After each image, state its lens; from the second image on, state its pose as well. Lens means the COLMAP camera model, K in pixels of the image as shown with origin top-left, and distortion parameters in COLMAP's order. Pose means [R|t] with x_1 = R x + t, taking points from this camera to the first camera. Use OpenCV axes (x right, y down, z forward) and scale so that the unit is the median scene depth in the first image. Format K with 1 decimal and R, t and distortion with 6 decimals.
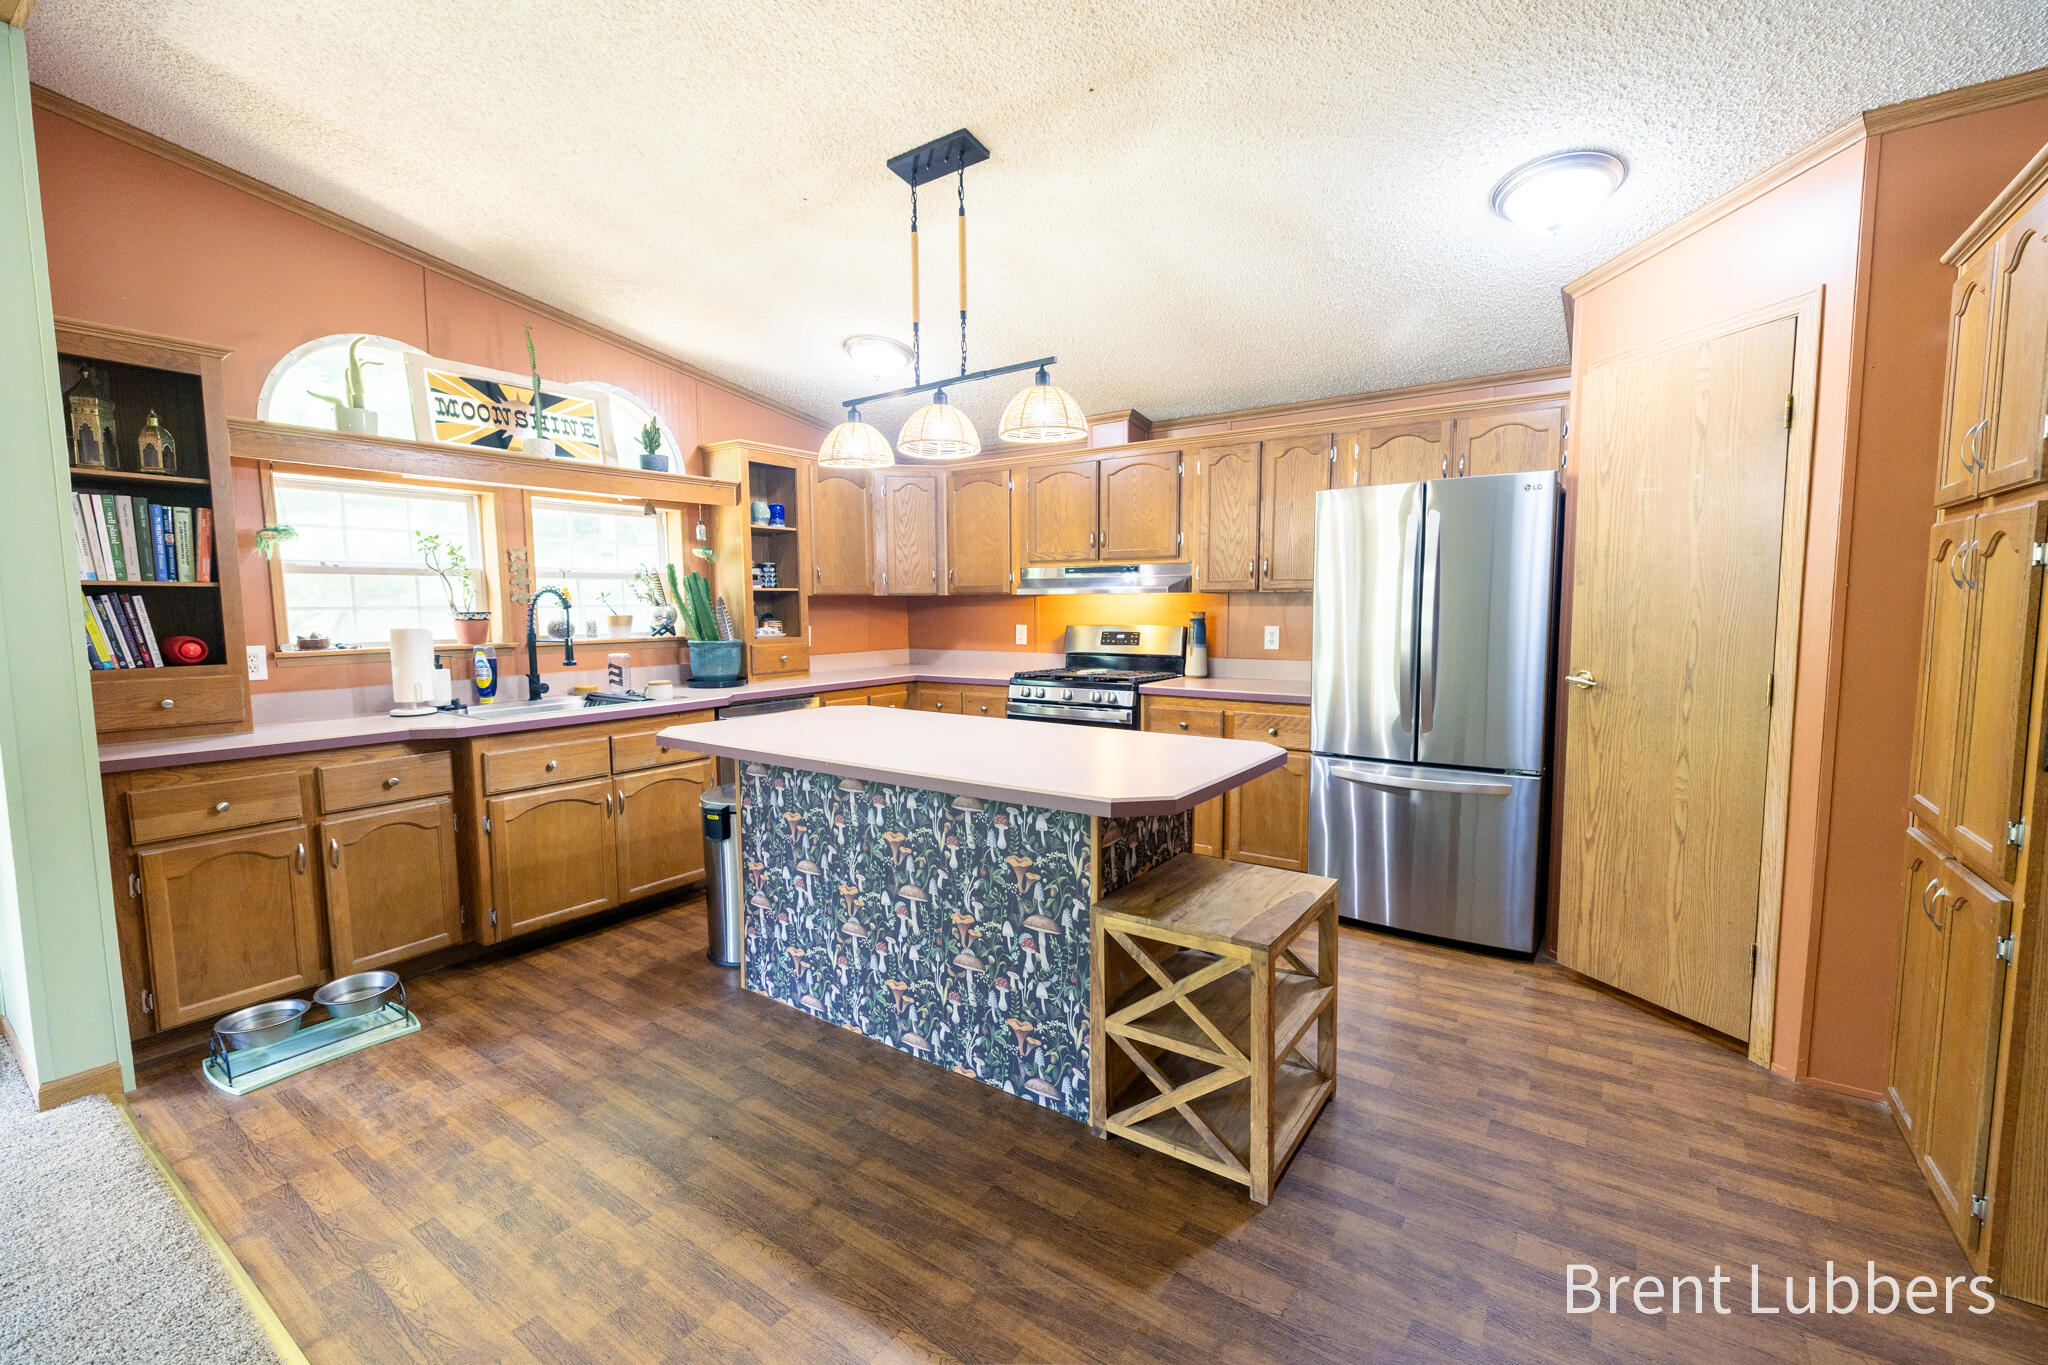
lens RADIAL K [[856.6, 0, 1025.8], [0, 856.6, 685.9], [0, 0, 1]] dist [0.000574, -0.000310]
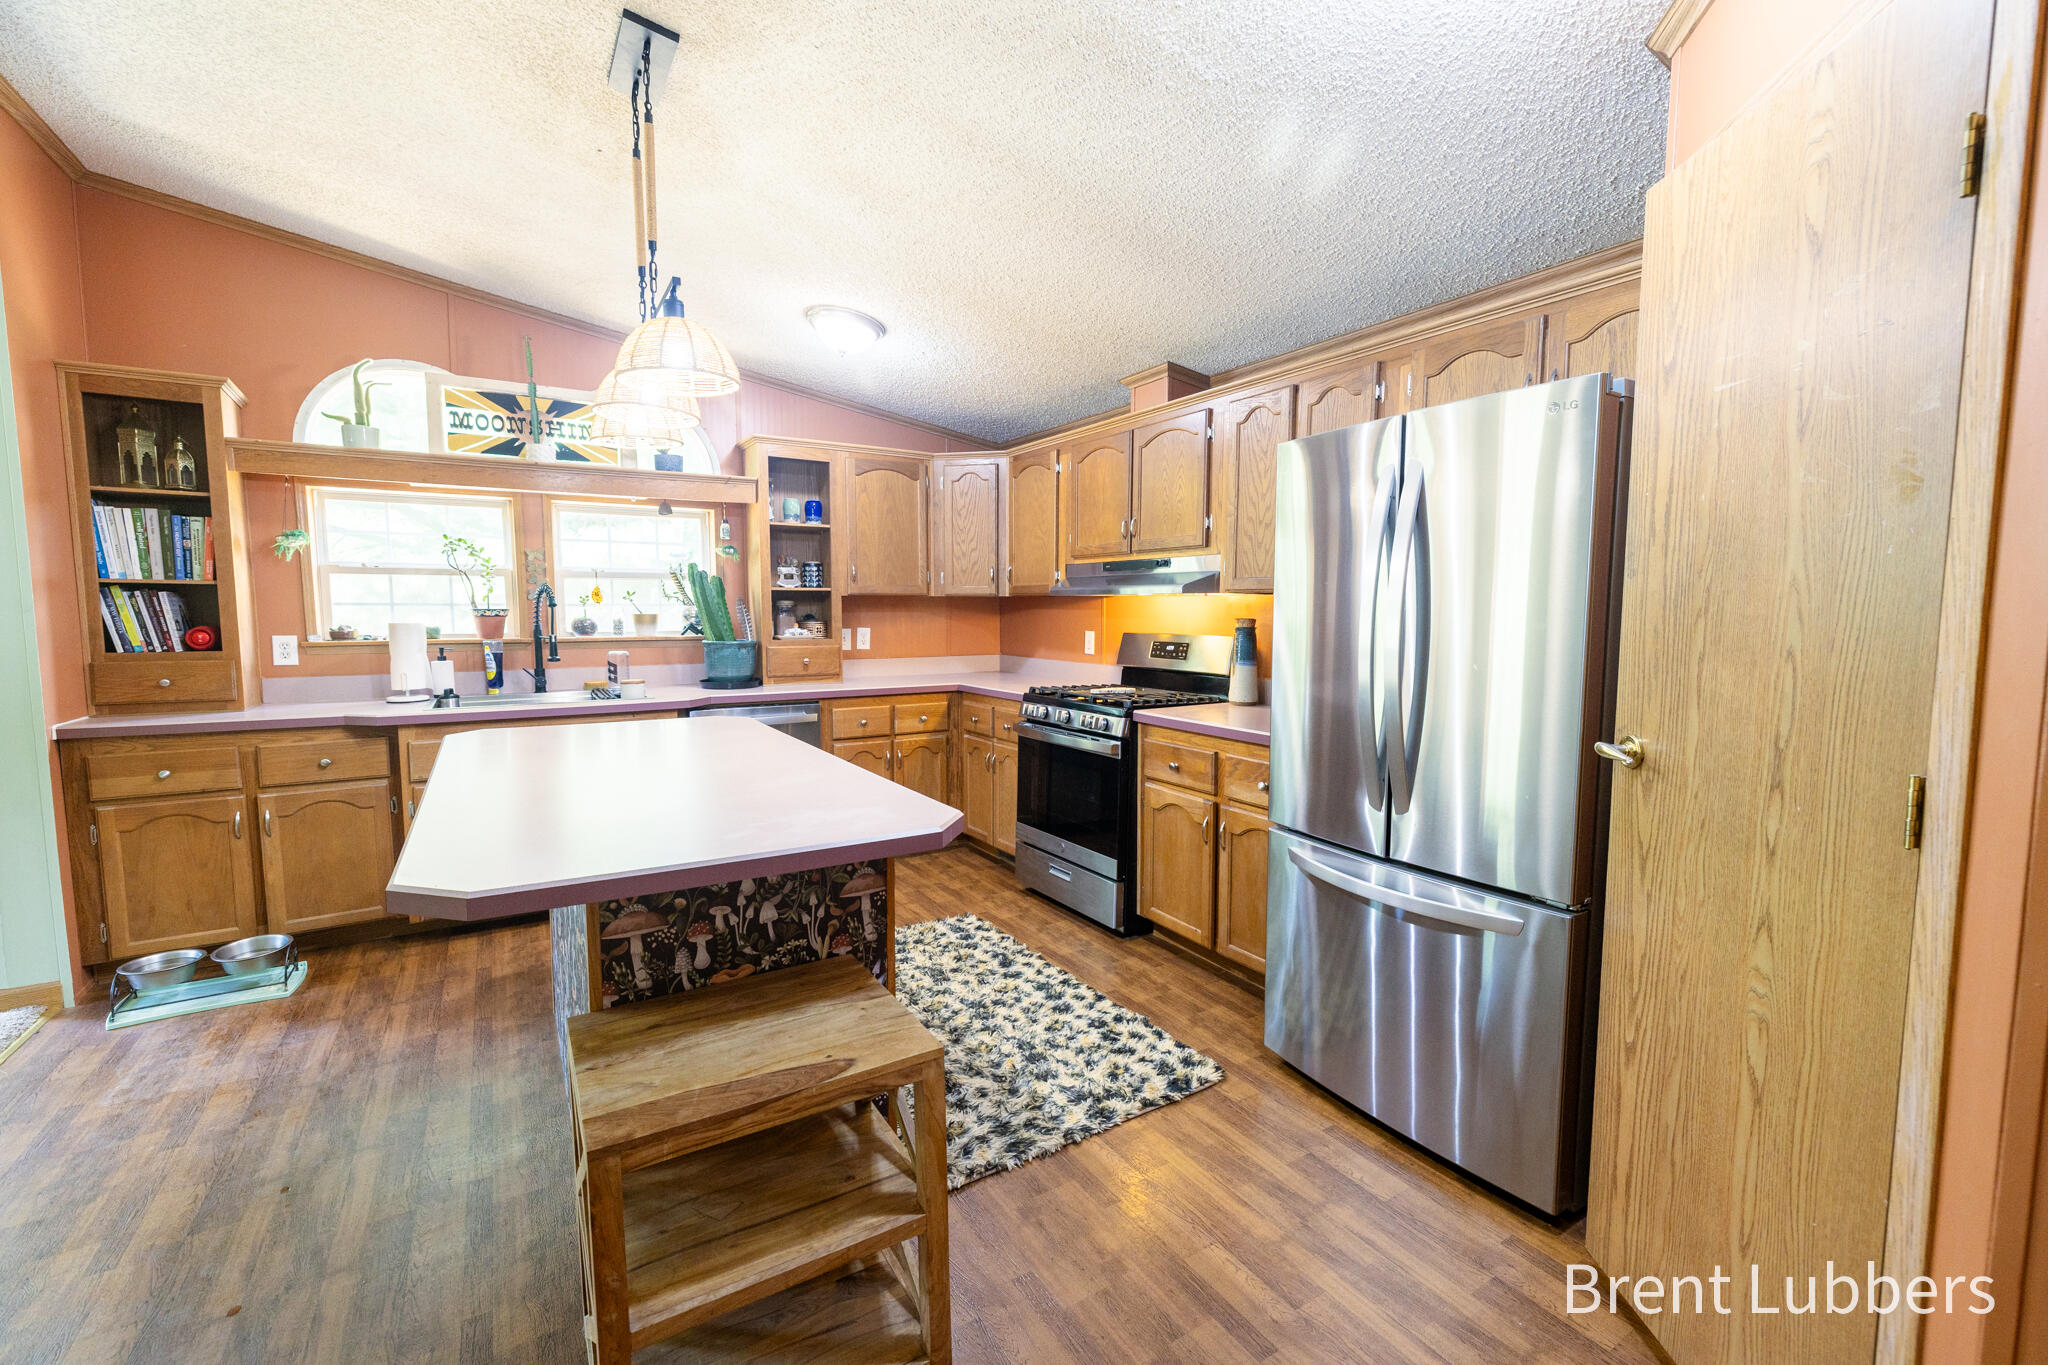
lens RADIAL K [[856.6, 0, 1026.8], [0, 856.6, 685.0], [0, 0, 1]] dist [0.000574, -0.000310]
pose [[0.918216, 0.044445, -0.393578, 0.524980], [-0.046546, 0.998907, 0.004211, -0.034535], [0.393335, 0.014453, 0.919282, 0.357452]]
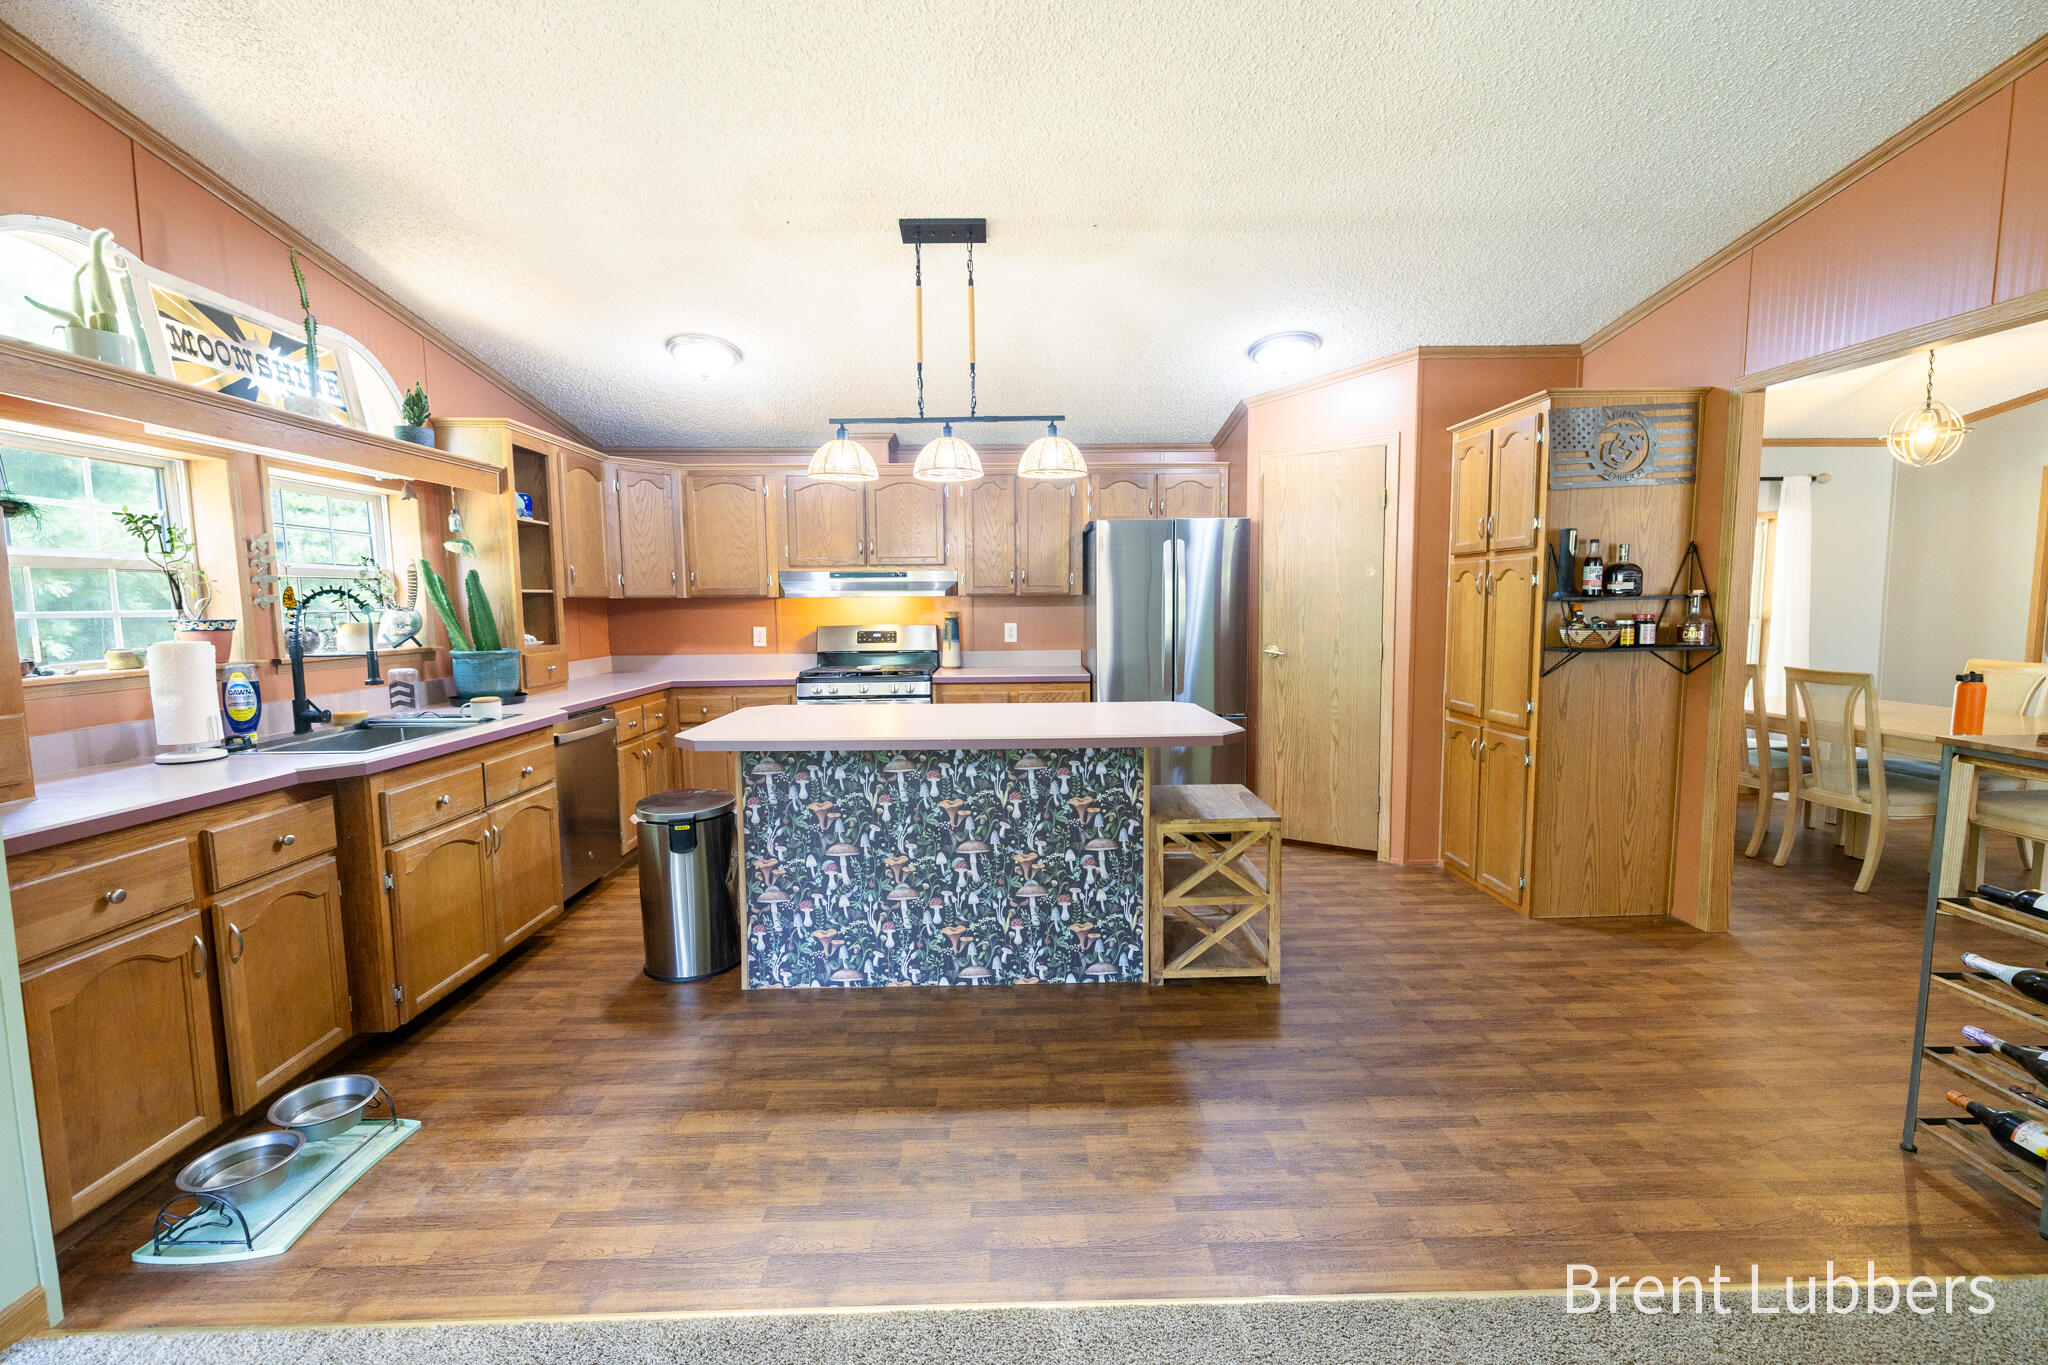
lens RADIAL K [[856.6, 0, 1024.4], [0, 856.6, 687.2], [0, 0, 1]] dist [0.000574, -0.000310]
pose [[0.807332, -0.059731, 0.587066, -0.669588], [0.060887, 0.997986, 0.017808, 0.001939], [-0.586947, 0.021367, 0.809343, -0.011396]]
